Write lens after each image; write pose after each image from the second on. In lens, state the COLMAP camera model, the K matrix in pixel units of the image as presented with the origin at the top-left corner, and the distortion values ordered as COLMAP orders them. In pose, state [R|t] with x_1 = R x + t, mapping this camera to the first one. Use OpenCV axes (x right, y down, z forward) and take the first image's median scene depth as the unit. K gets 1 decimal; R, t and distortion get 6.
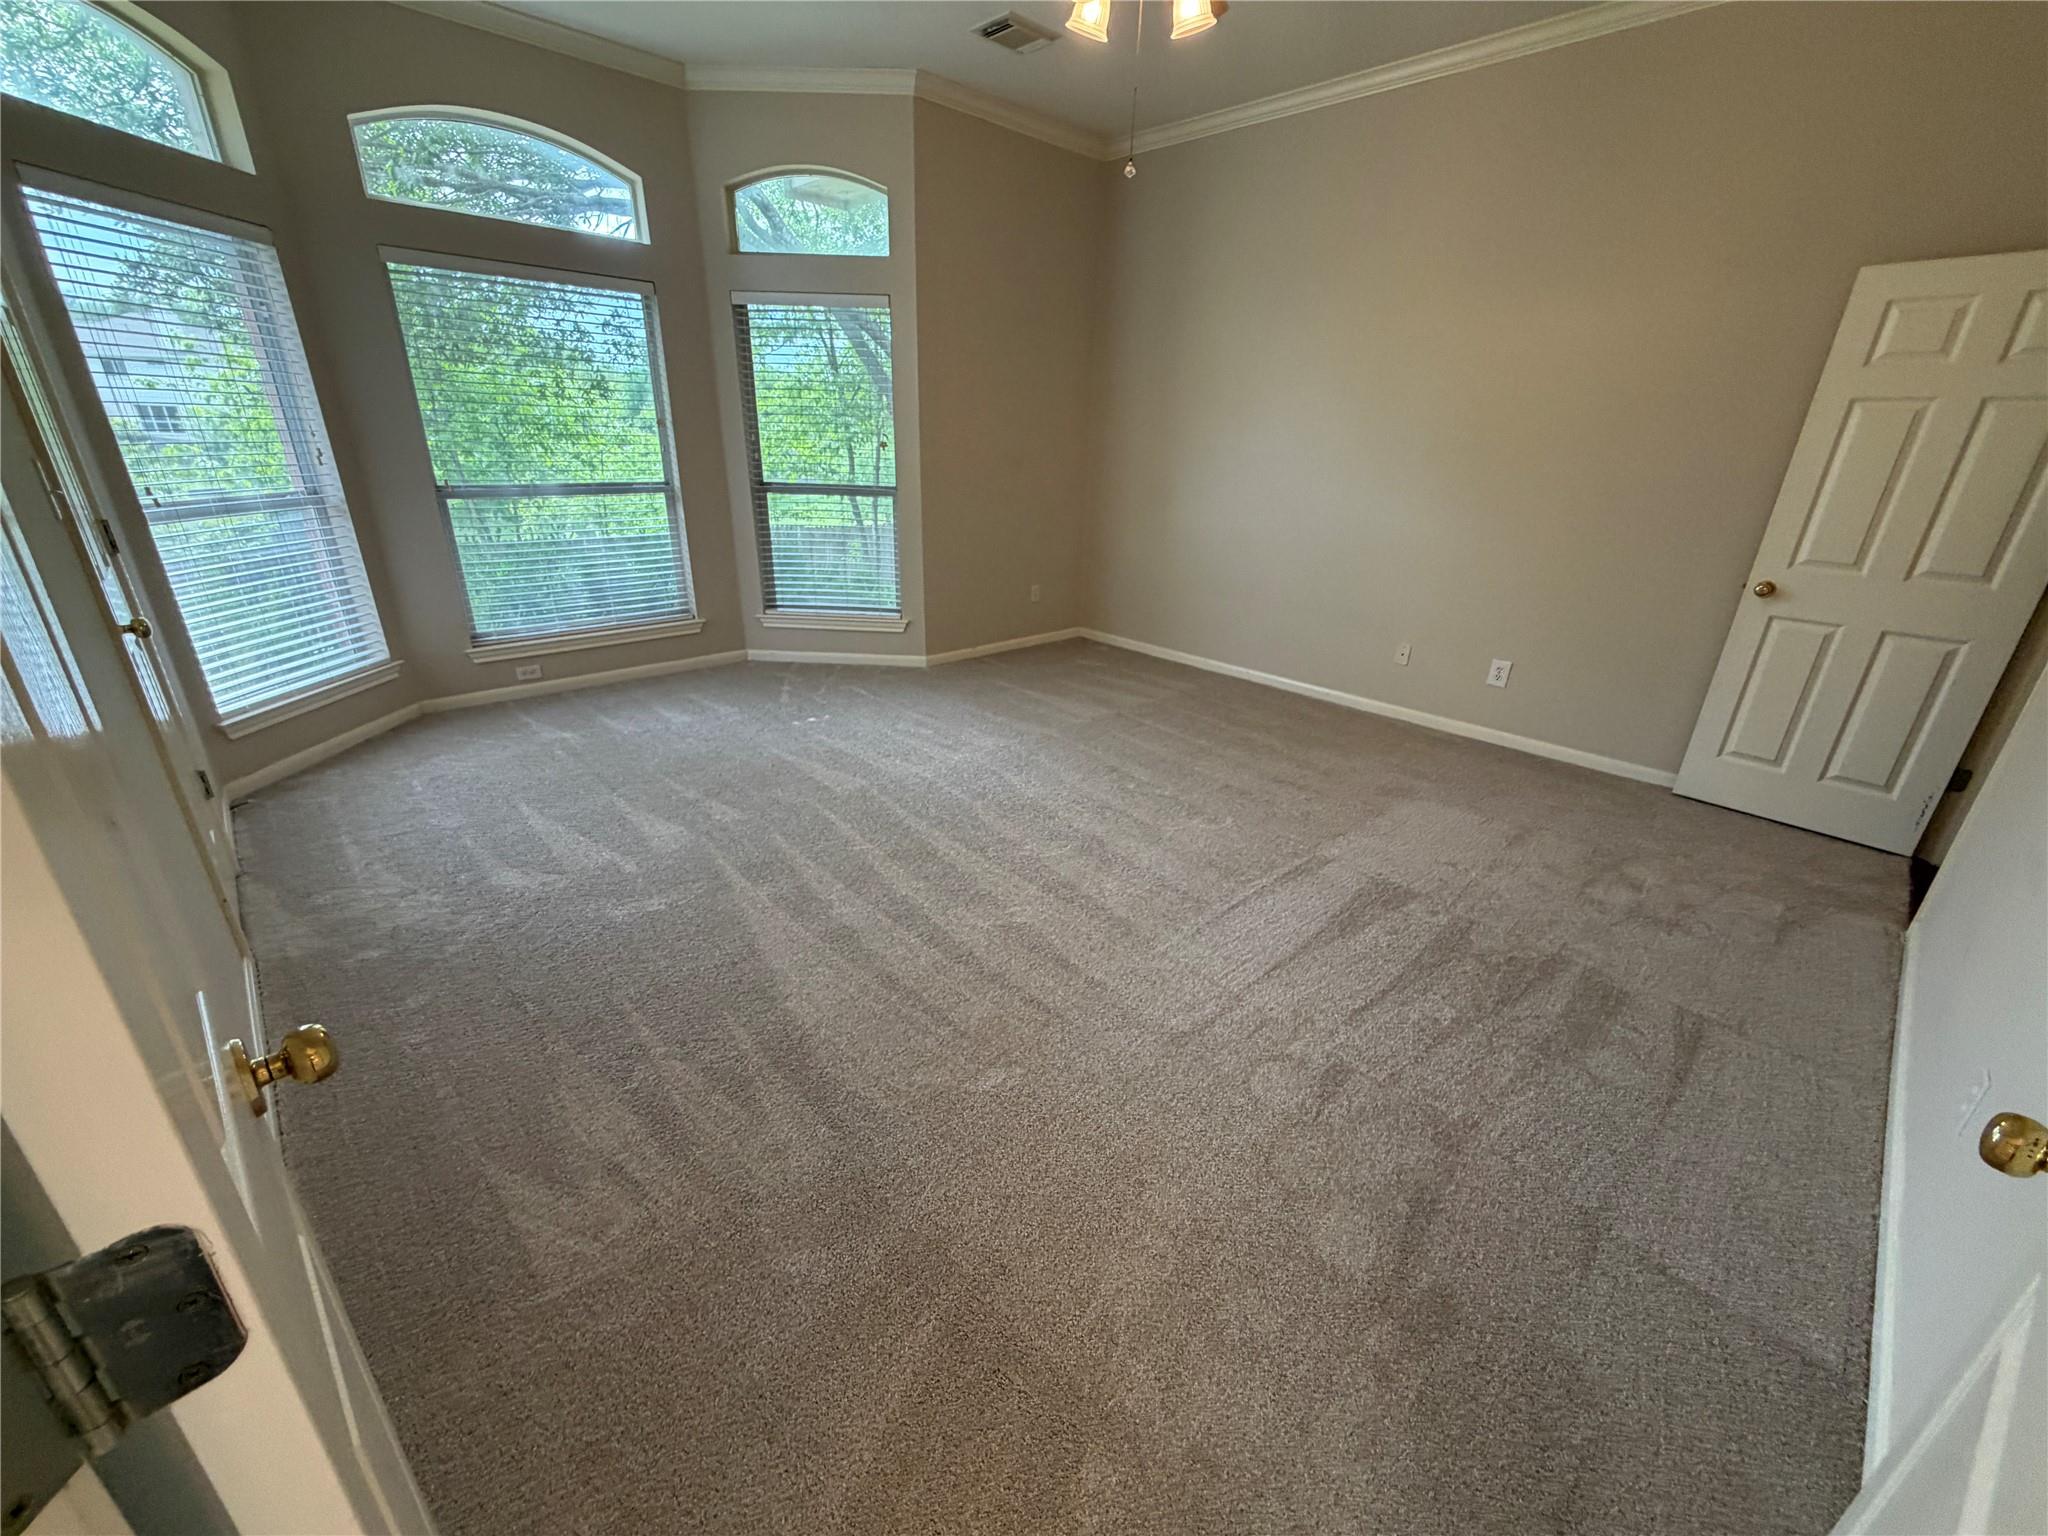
lens RADIAL K [[817.4, 0, 1019.5], [0, 817.4, 766.6], [0, 0, 1]] dist [0.000788, 0.000190]
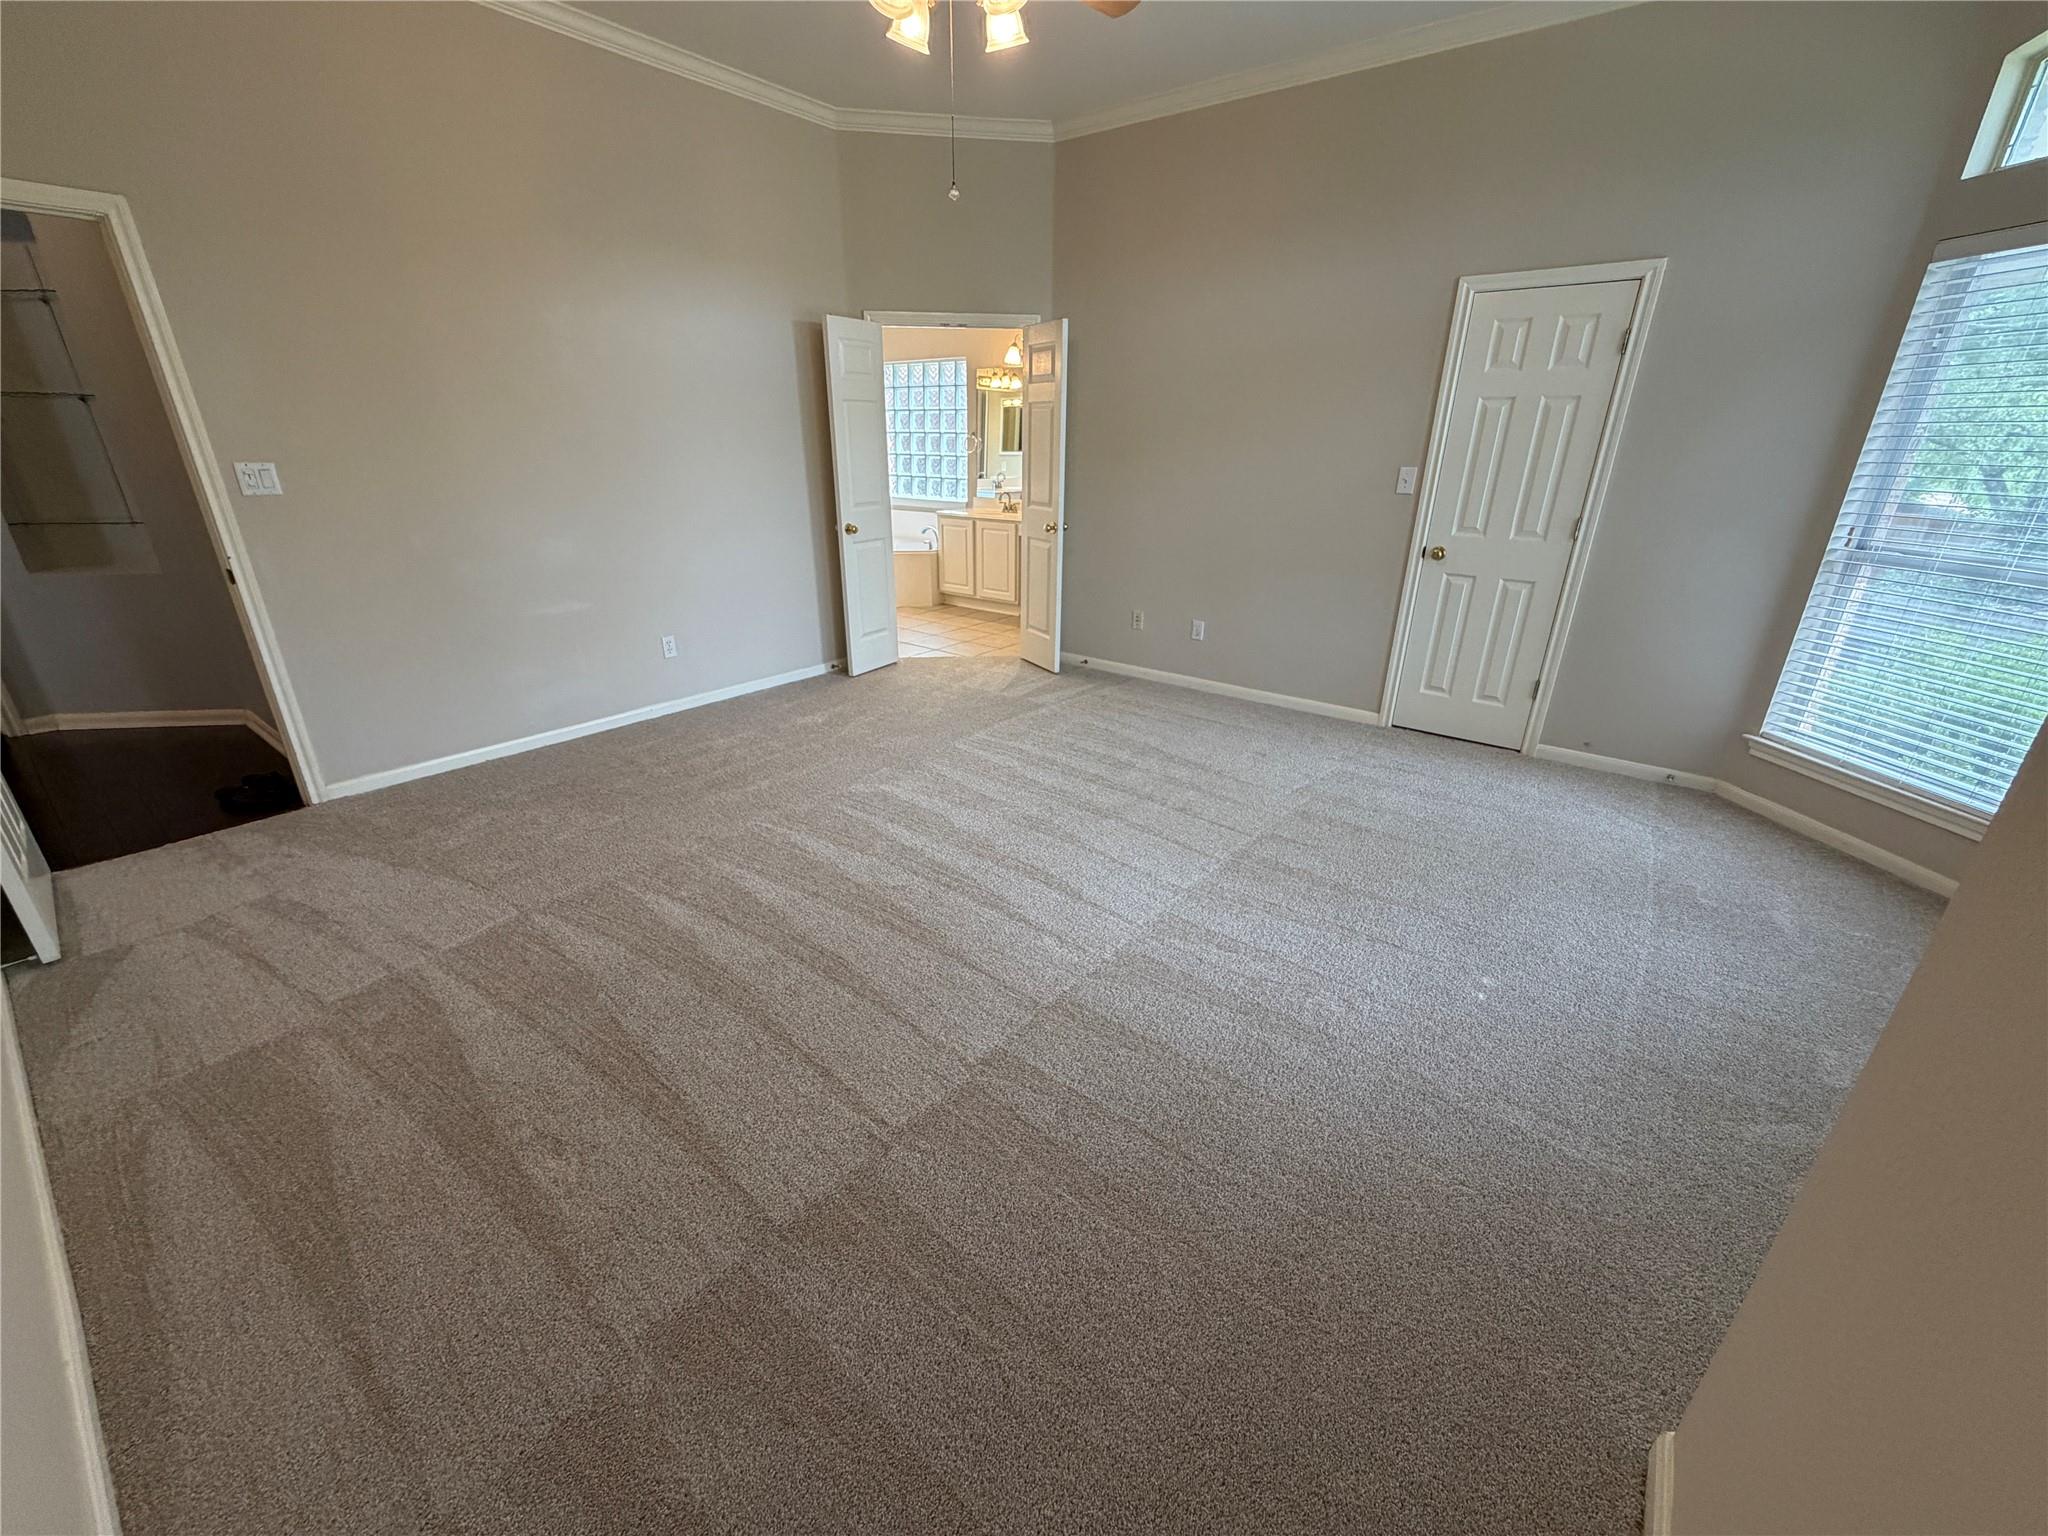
lens RADIAL K [[817.4, 0, 1019.5], [0, 817.4, 766.6], [0, 0, 1]] dist [0.000788, 0.000190]
pose [[-0.983579, 0.037734, -0.176487, 0.152915], [-0.096845, 0.714828, 0.692562, -0.563633], [0.152292, 0.698282, -0.699435, 1.347543]]
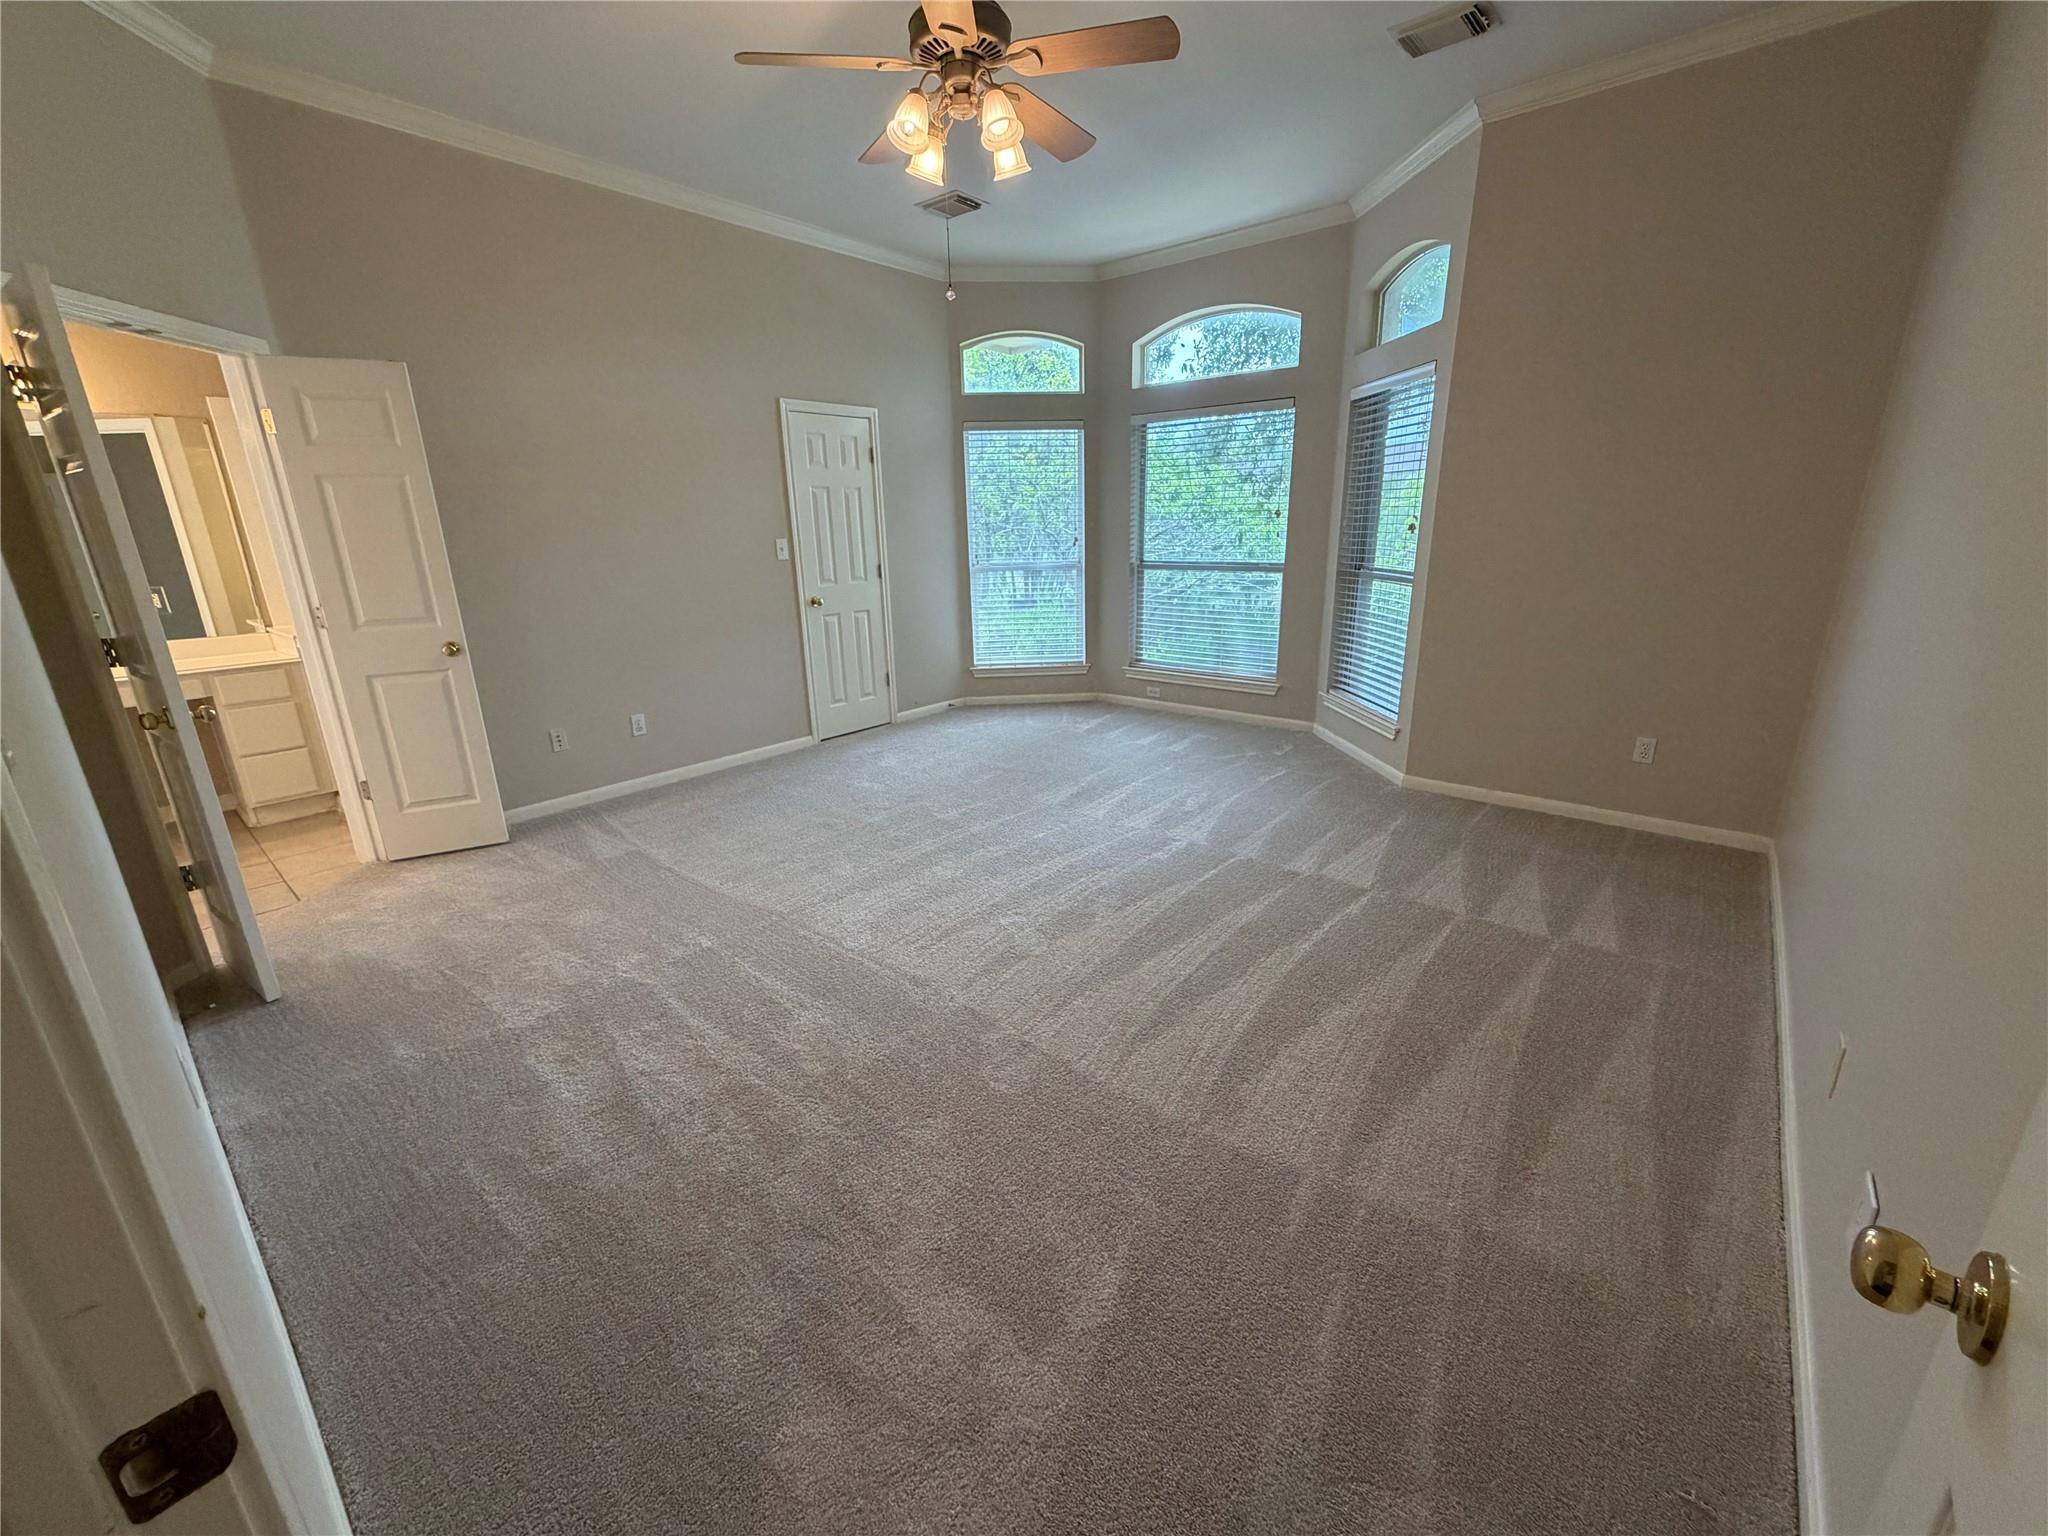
lens RADIAL K [[817.4, 0, 1019.5], [0, 817.4, 766.6], [0, 0, 1]] dist [0.000788, 0.000190]
pose [[0.135412, 0.262550, -0.955370, 0.847436], [-0.354423, 0.913282, 0.200749, -0.229656], [0.925229, 0.311421, 0.216723, 0.613591]]
